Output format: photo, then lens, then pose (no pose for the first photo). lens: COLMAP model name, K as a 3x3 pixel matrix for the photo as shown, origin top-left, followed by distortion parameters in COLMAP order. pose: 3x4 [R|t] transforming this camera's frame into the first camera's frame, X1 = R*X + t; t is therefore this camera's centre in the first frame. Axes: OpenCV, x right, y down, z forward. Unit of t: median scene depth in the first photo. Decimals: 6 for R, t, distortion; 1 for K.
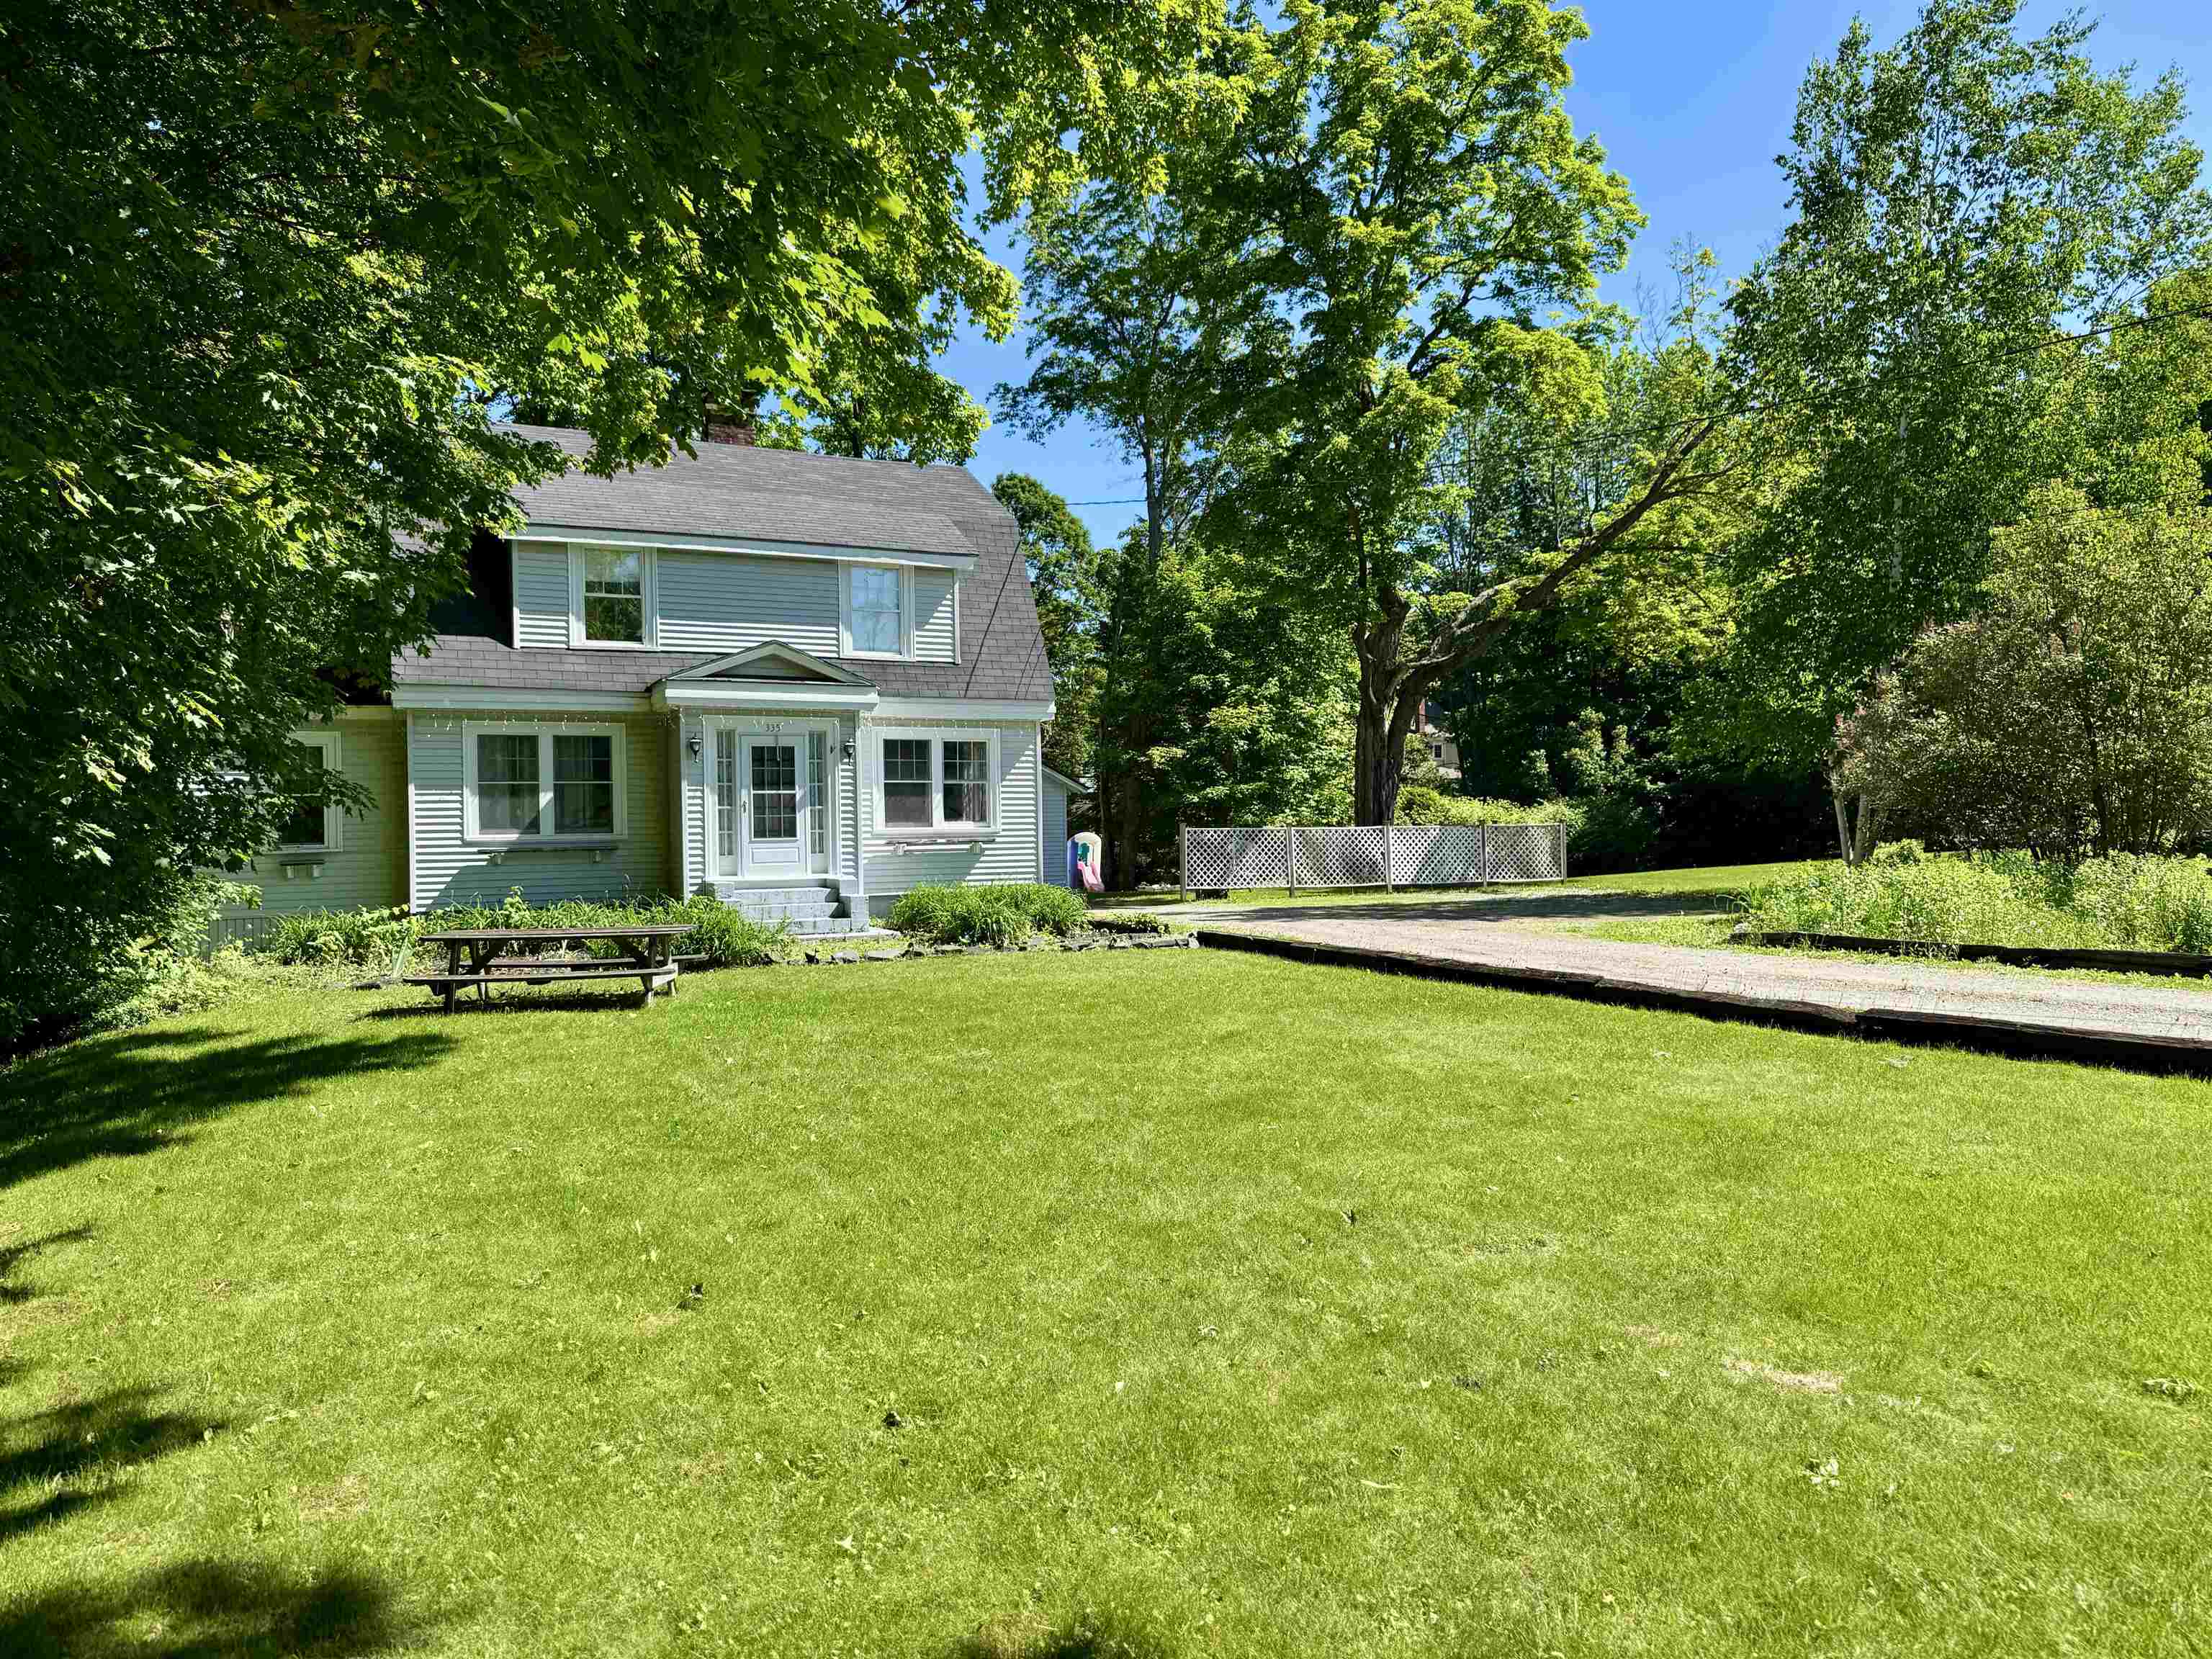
lens RADIAL K [[1535.6, 0, 1106.0], [0, 1535.6, 829.5], [0, 0, 1]] dist [0.098608, -0.131755]
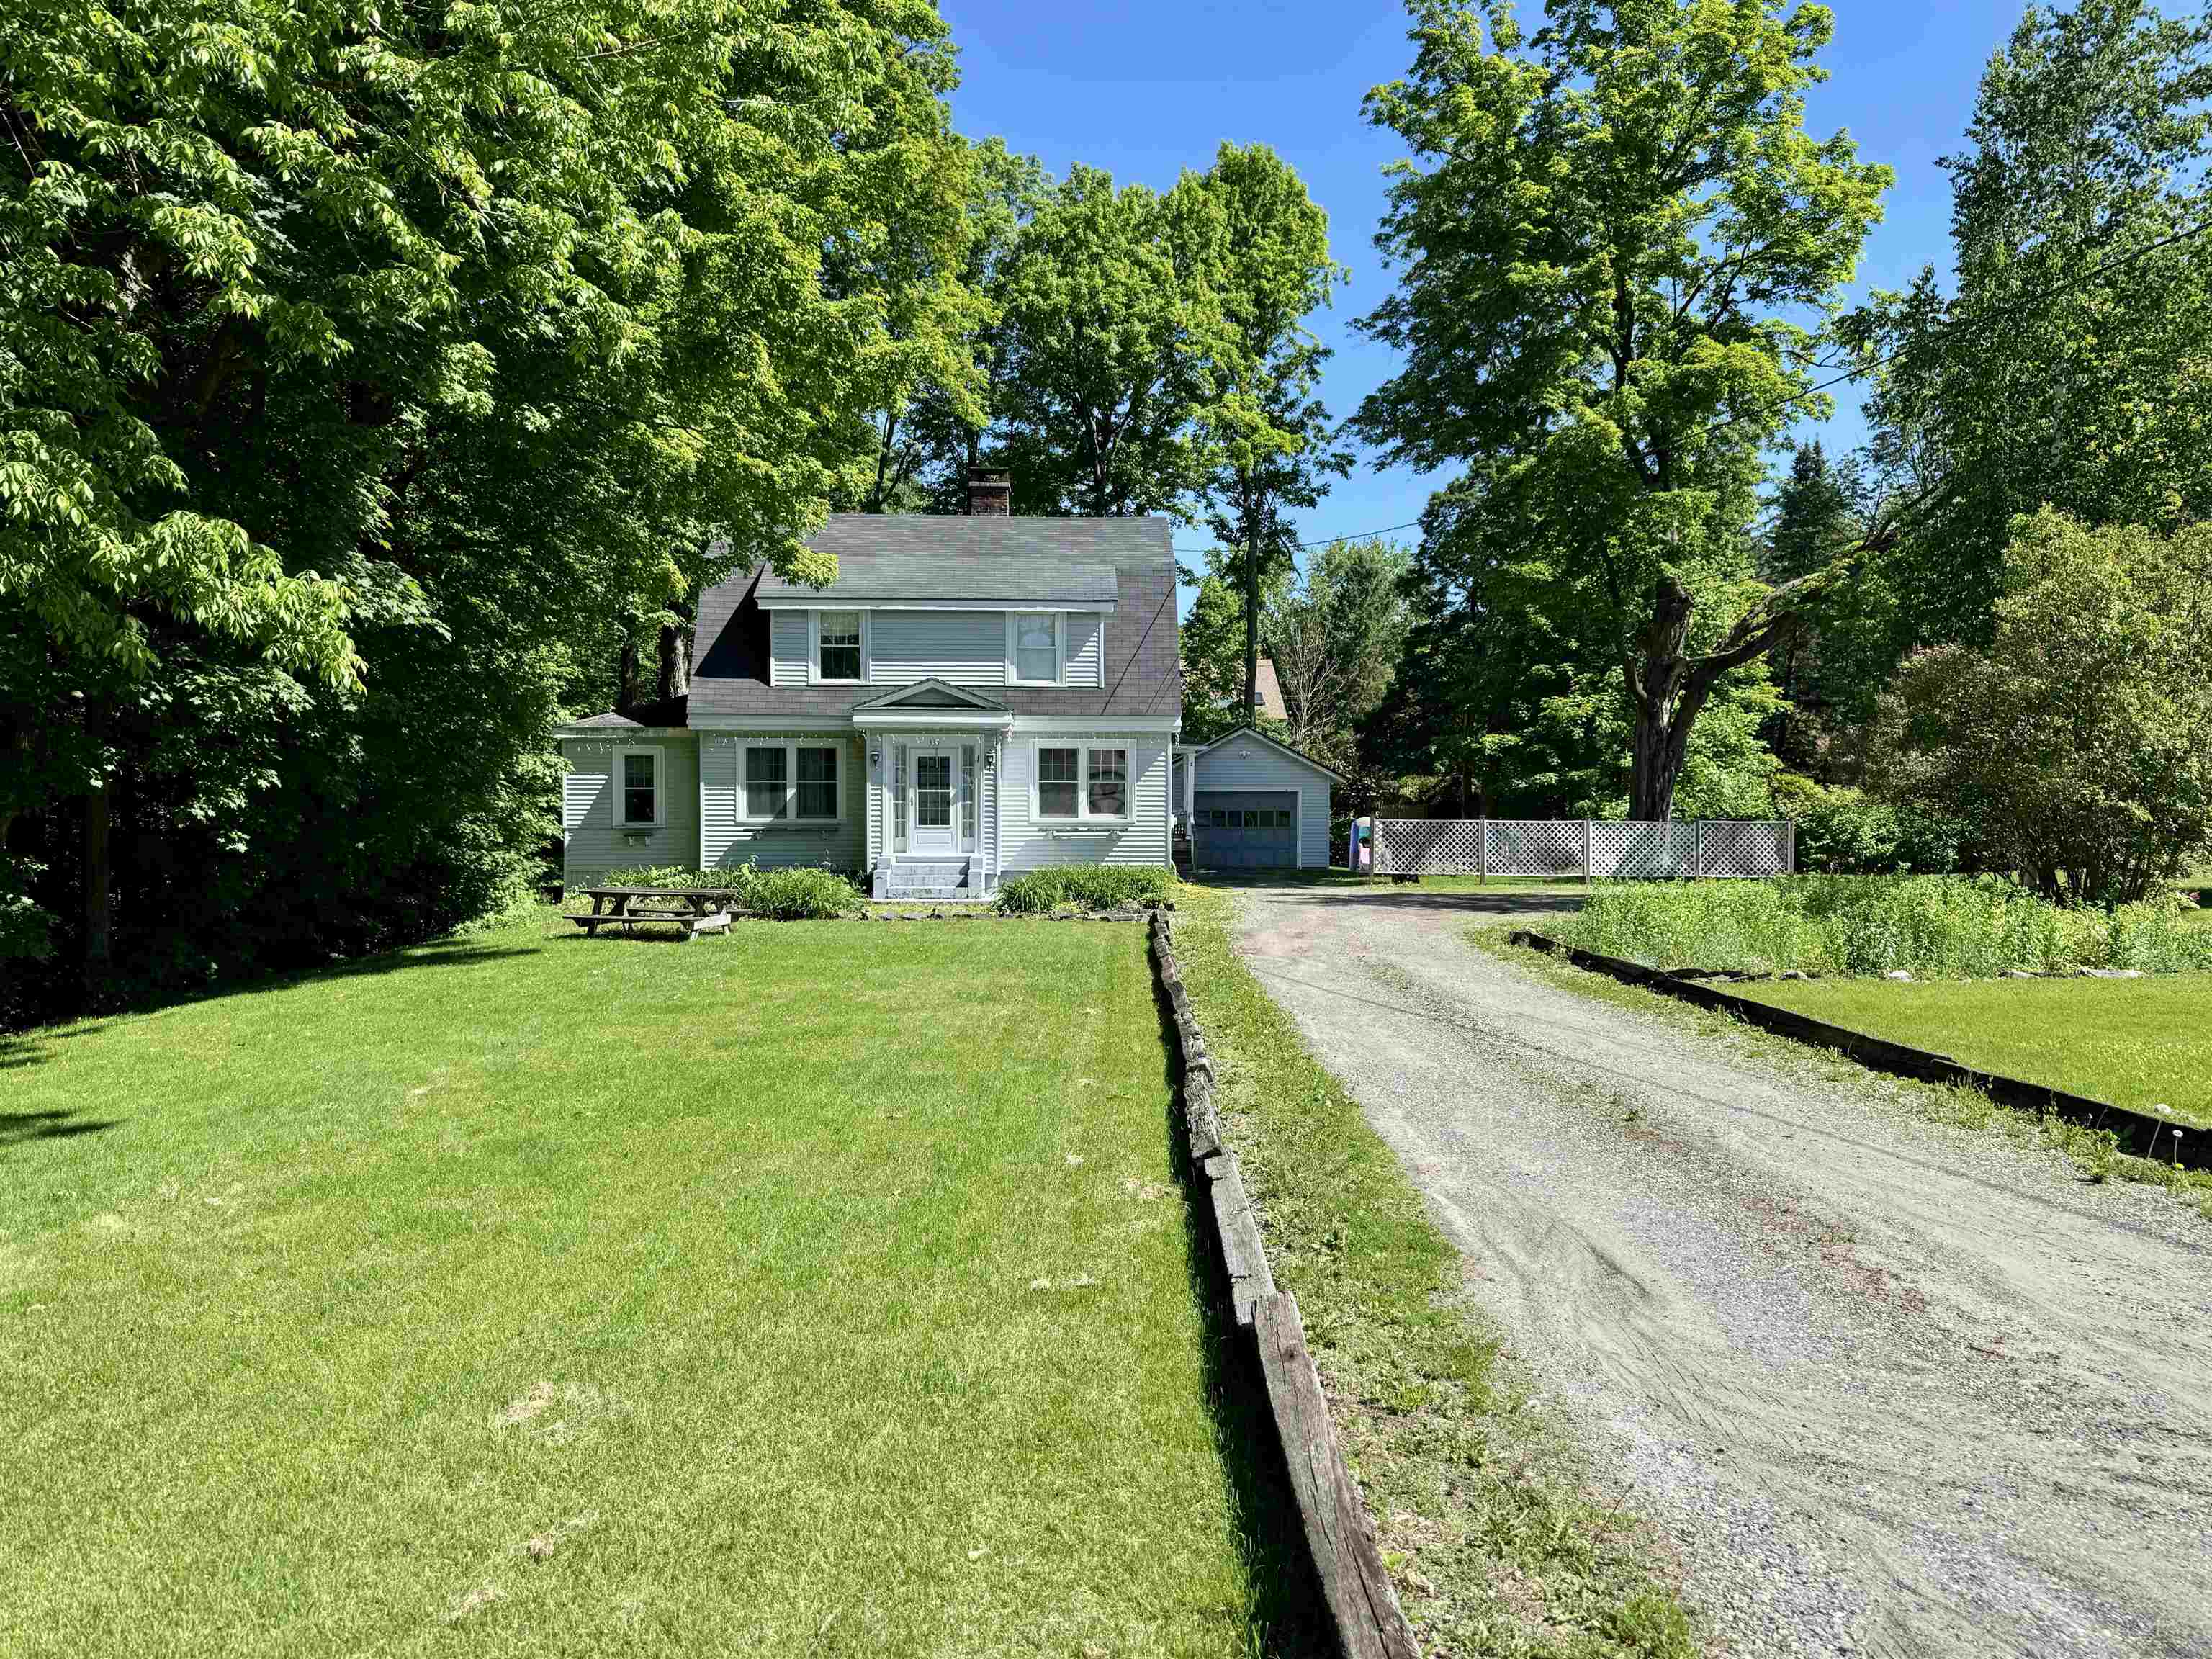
lens RADIAL K [[1535.6, 0, 1106.0], [0, 1535.6, 829.5], [0, 0, 1]] dist [0.098608, -0.131755]
pose [[0.918796, 0.026530, -0.393840, 0.441014], [-0.016676, 0.999457, 0.028422, -0.030671], [0.394380, -0.019547, 0.918740, -0.164158]]
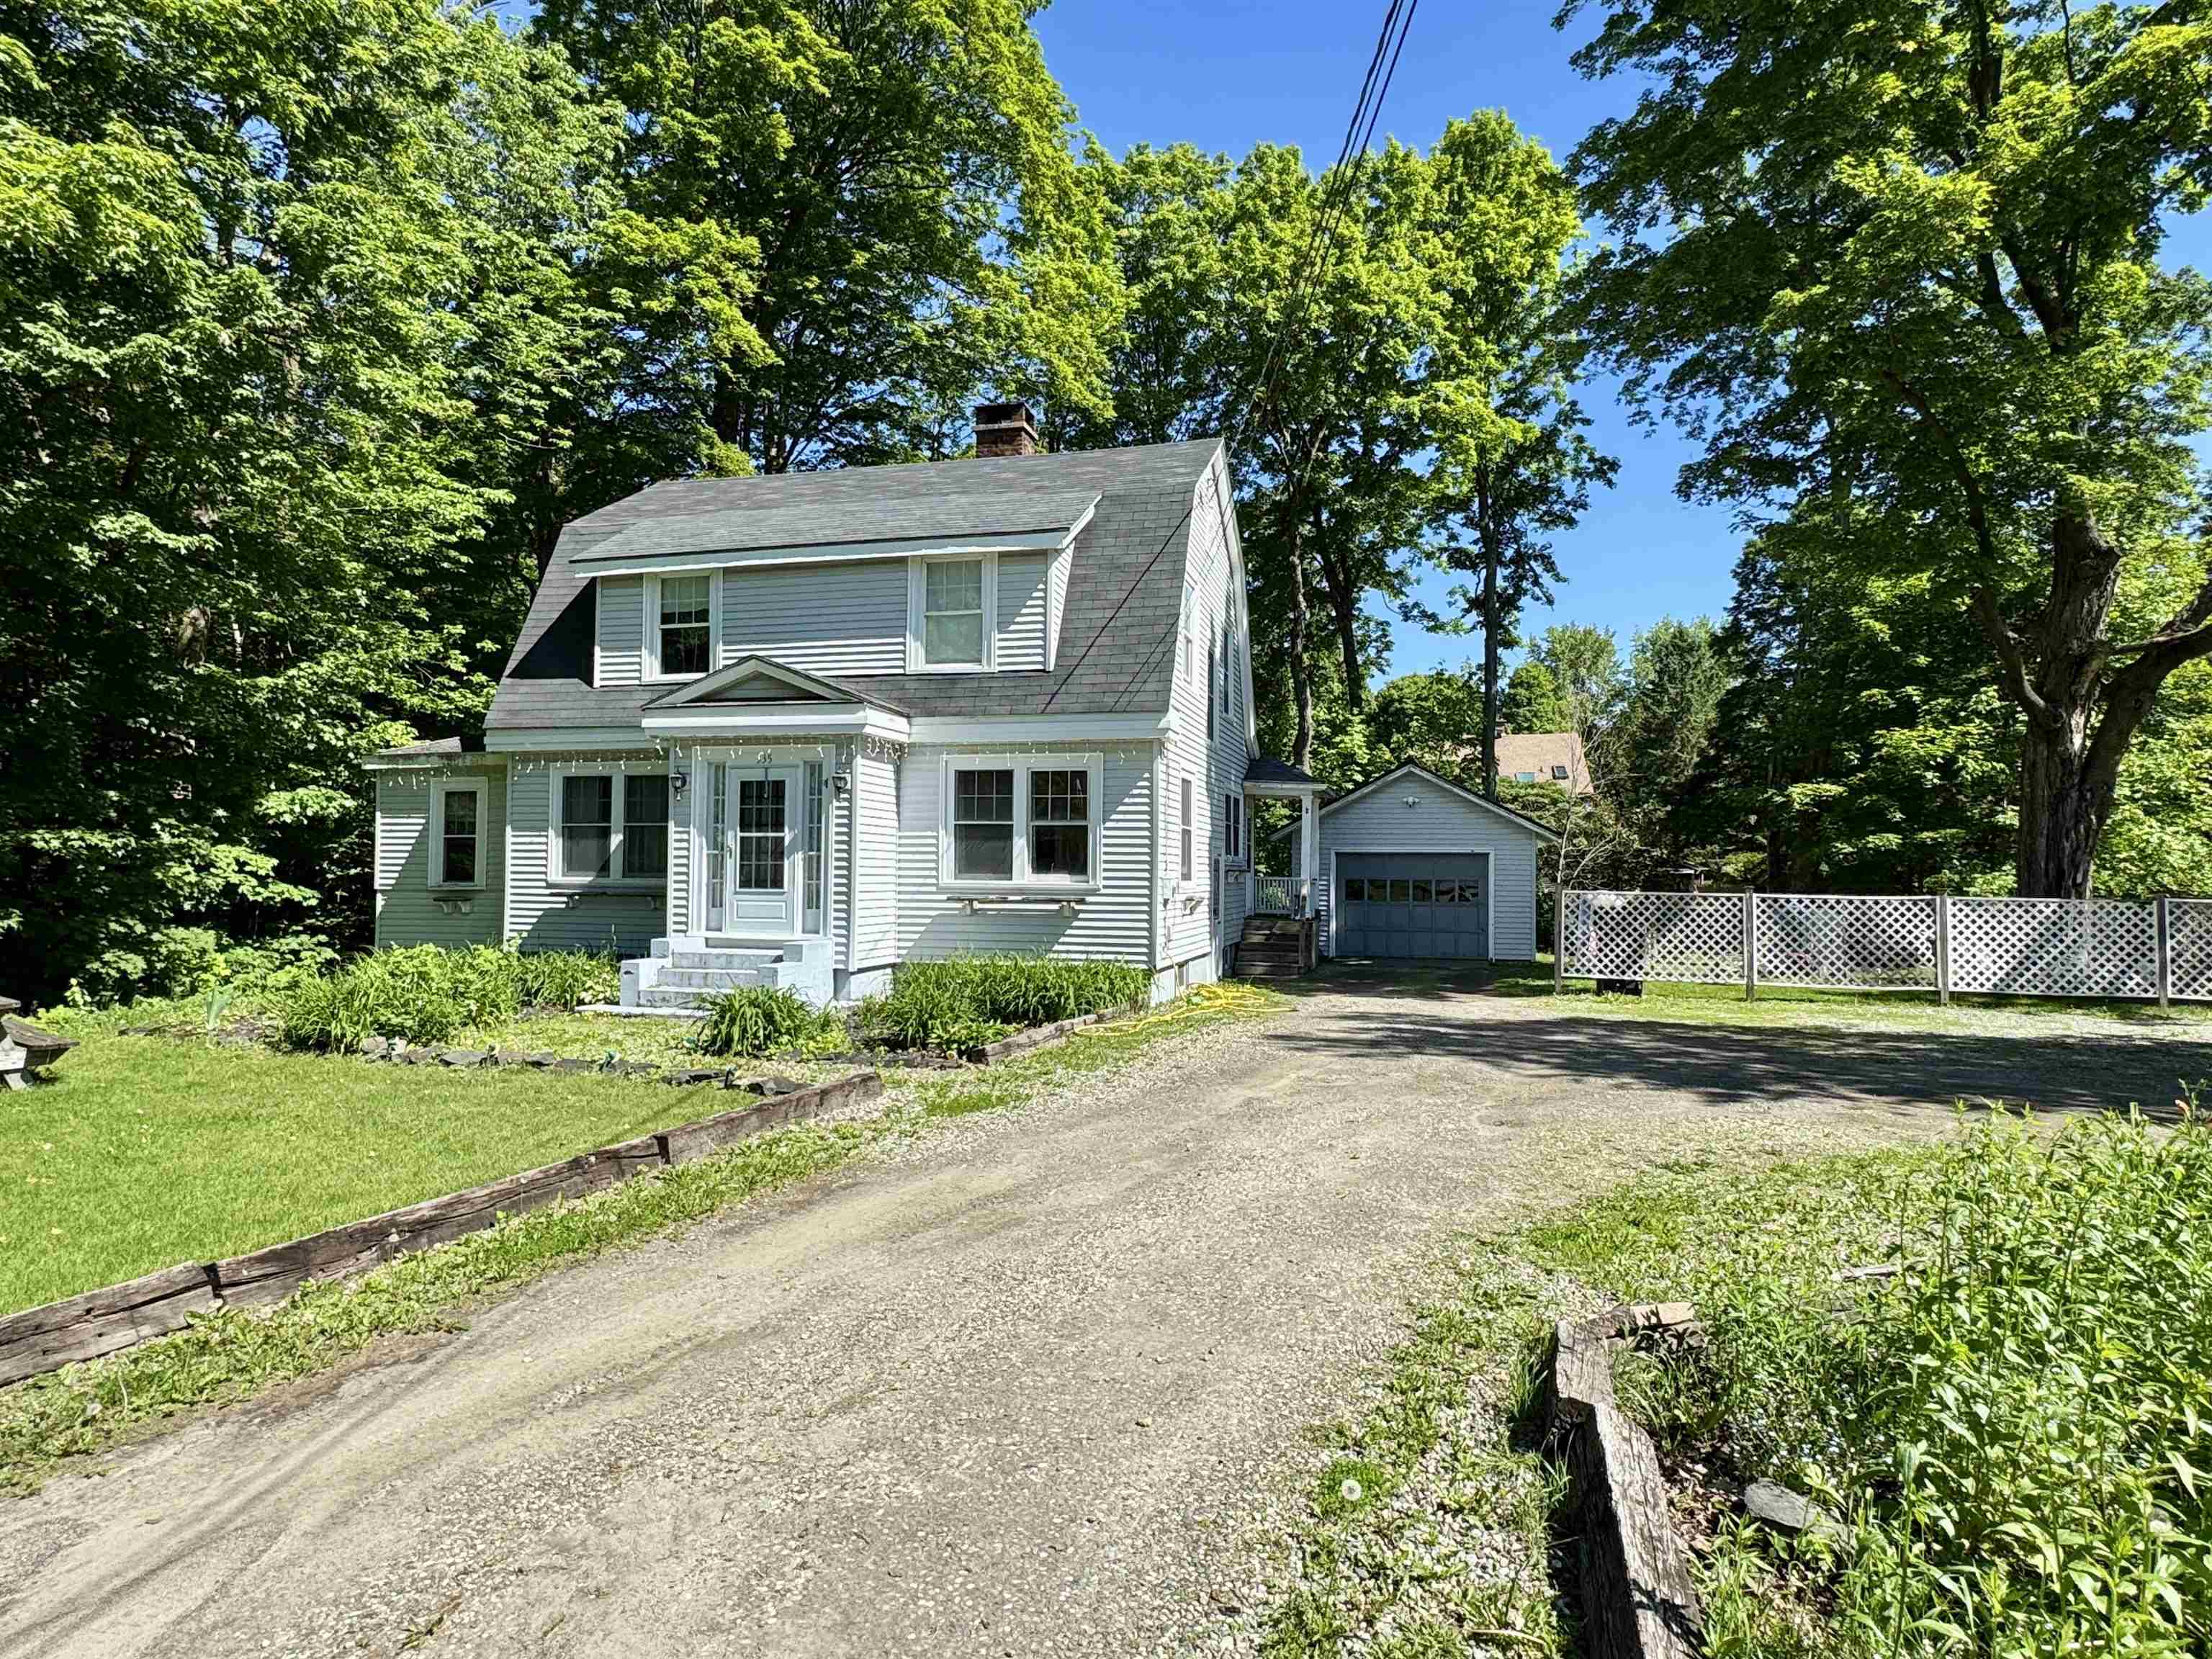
lens RADIAL K [[1271.6, 0, 1106.0], [0, 1271.6, 829.5], [0, 0, 1]] dist [-0.003906, -0.000670]
pose [[0.769796, 0.000063, -0.638290, 0.368181], [-0.021085, 0.999457, -0.025331, -0.013056], [0.637942, 0.032958, 0.769379, 0.575674]]
